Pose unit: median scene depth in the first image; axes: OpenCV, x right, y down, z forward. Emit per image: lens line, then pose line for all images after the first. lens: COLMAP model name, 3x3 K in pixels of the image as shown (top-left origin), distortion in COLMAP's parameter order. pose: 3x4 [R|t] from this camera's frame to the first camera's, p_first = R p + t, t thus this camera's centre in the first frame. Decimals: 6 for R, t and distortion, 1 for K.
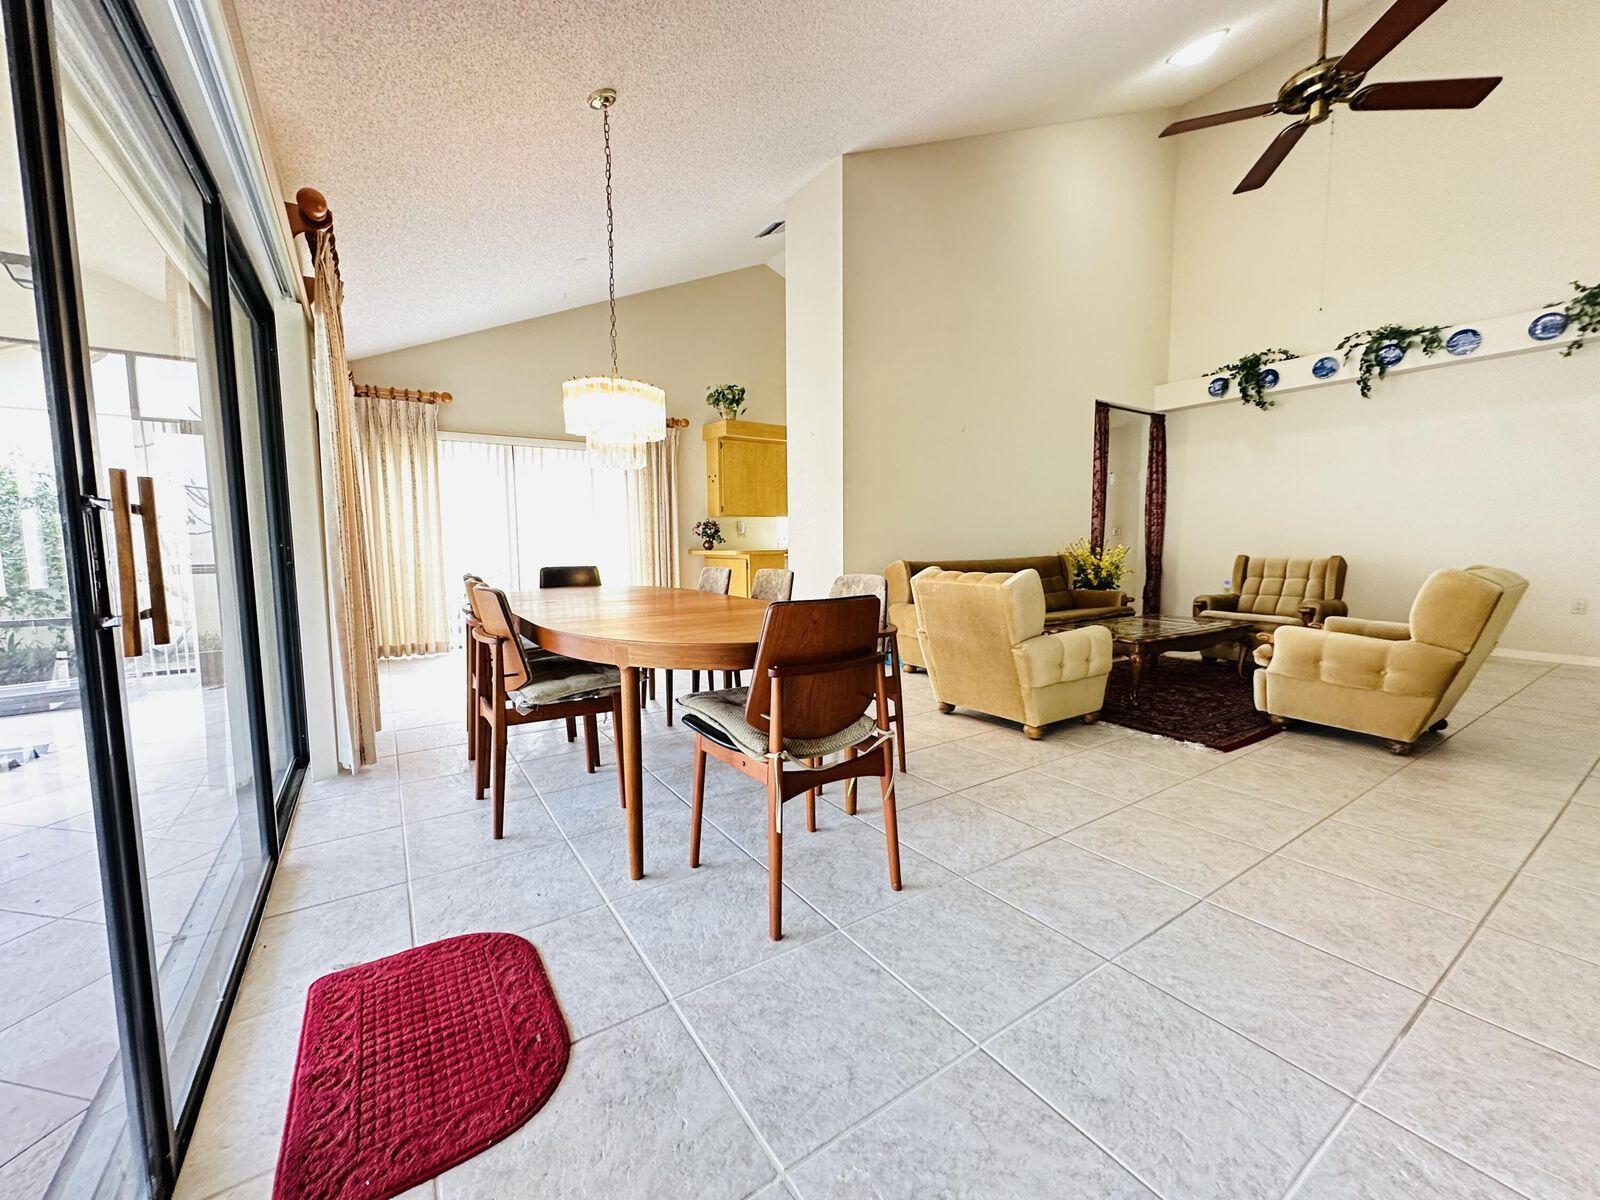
lens RADIAL K [[635.5, 0, 800.4], [0, 635.5, 599.5], [0, 0, 1]] dist [-0.000104, 0.000302]
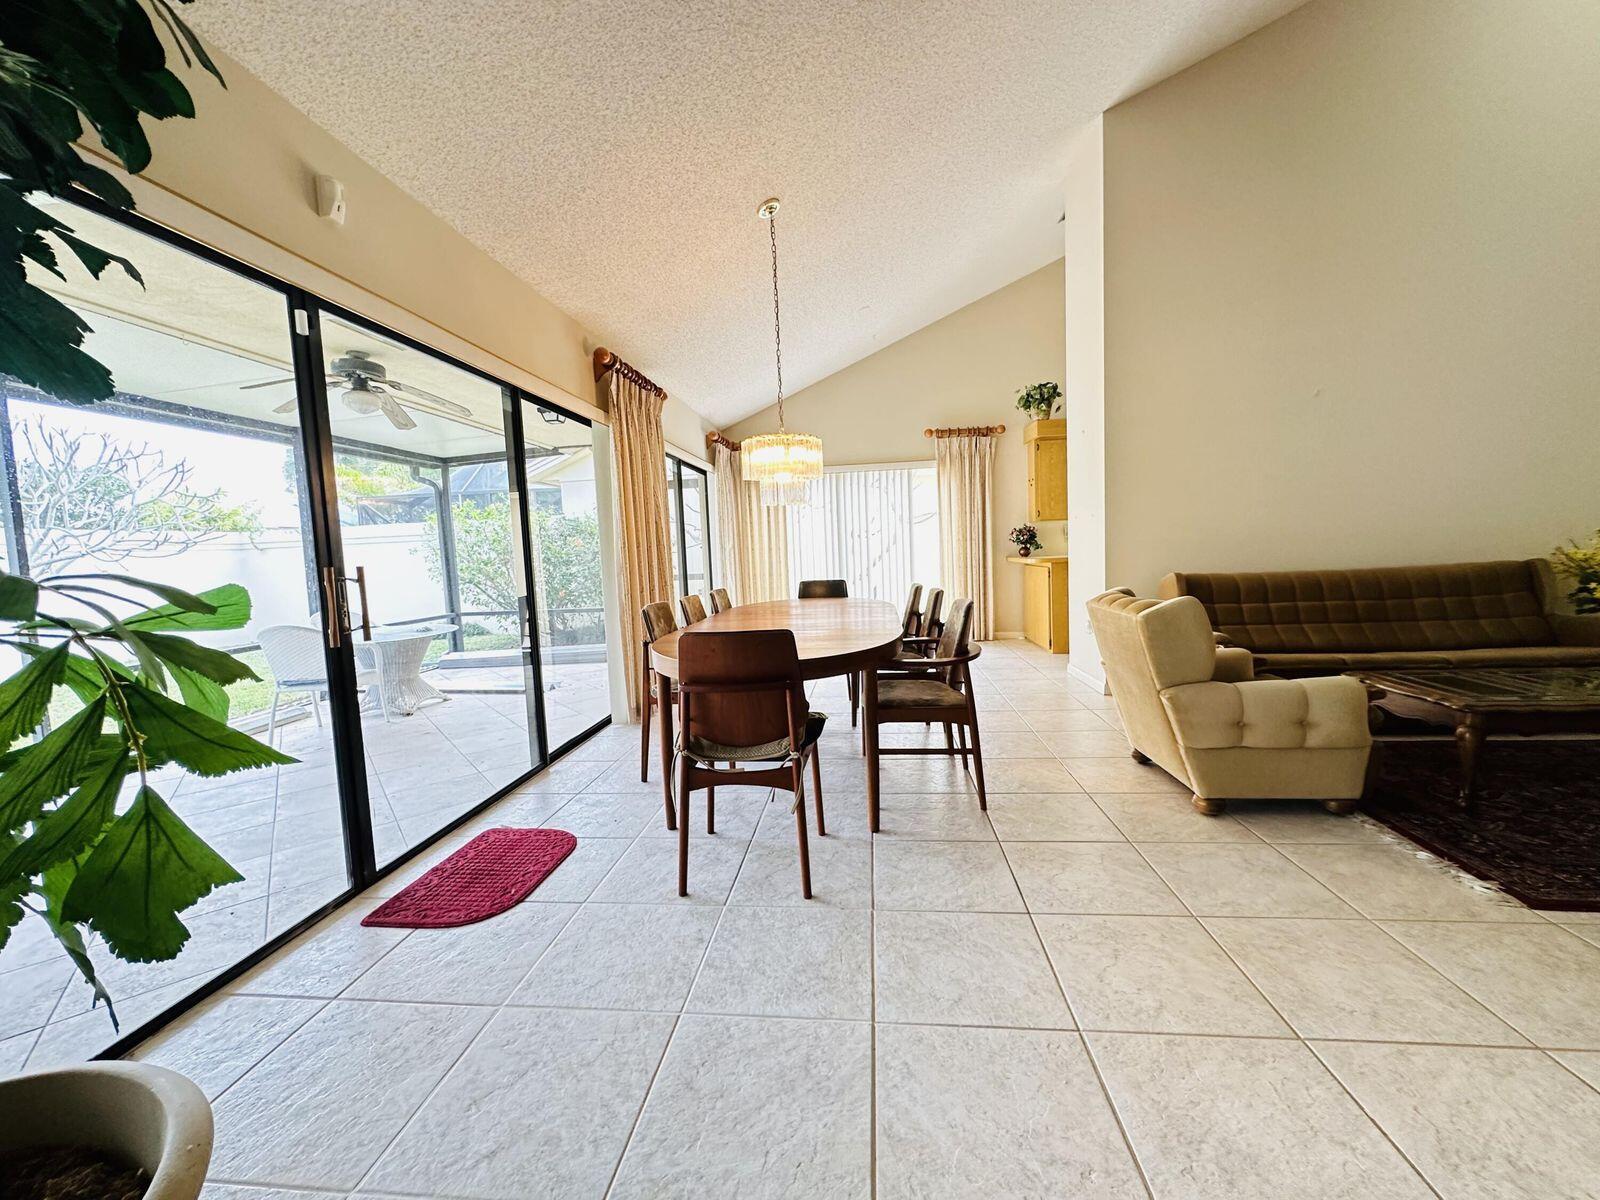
lens RADIAL K [[635.5, 0, 800.4], [0, 635.5, 599.8], [0, 0, 1]] dist [-0.000104, 0.000302]
pose [[0.766442, 0.025711, -0.641799, 0.546657], [-0.021600, 0.999665, 0.014252, -0.048372], [0.641950, 0.002940, 0.766741, 0.097613]]
